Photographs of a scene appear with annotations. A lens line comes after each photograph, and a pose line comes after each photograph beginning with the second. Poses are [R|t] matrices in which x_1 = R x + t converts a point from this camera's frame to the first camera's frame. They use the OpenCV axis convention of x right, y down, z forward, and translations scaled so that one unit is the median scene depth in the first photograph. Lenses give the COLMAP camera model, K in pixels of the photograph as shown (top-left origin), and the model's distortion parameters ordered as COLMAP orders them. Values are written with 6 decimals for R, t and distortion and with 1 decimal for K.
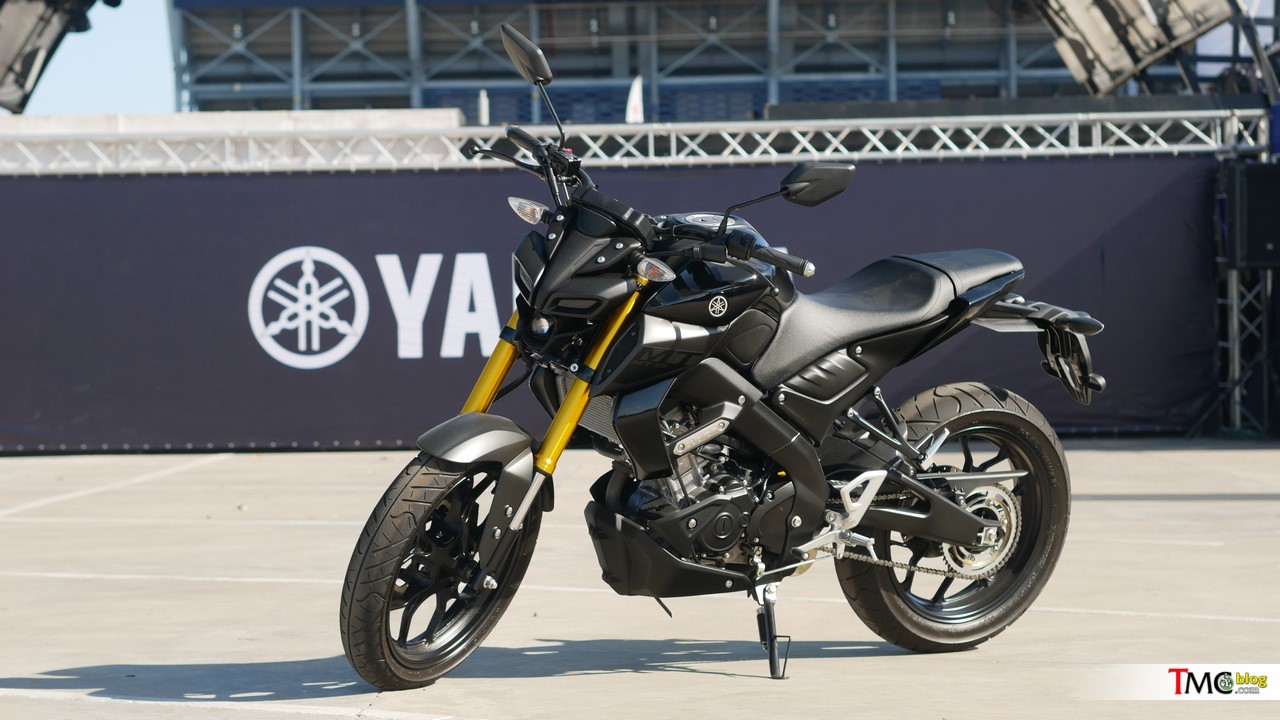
lens RADIAL K [[3412.3, 0, 639.3], [0, 3412.3, 356.8], [0, 0, 1]] dist [0.114353, 0.000000]
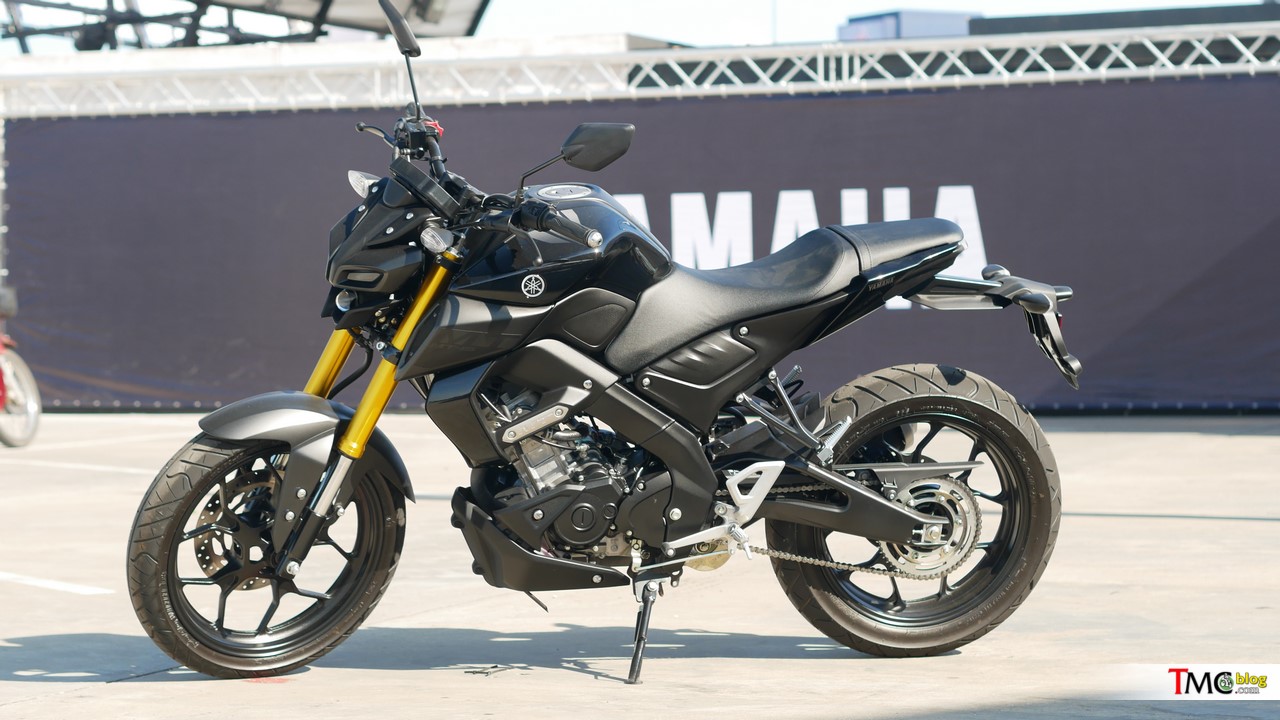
lens RADIAL K [[3412.3, 0, 632.8], [0, 3412.3, 358.1], [0, 0, 1]] dist [0.114353, 0.000000]
pose [[0.938327, 0.016217, -0.345369, 0.358904], [-0.005476, 0.999471, 0.032053, -0.024319], [0.345706, -0.028185, 0.937919, 0.124395]]
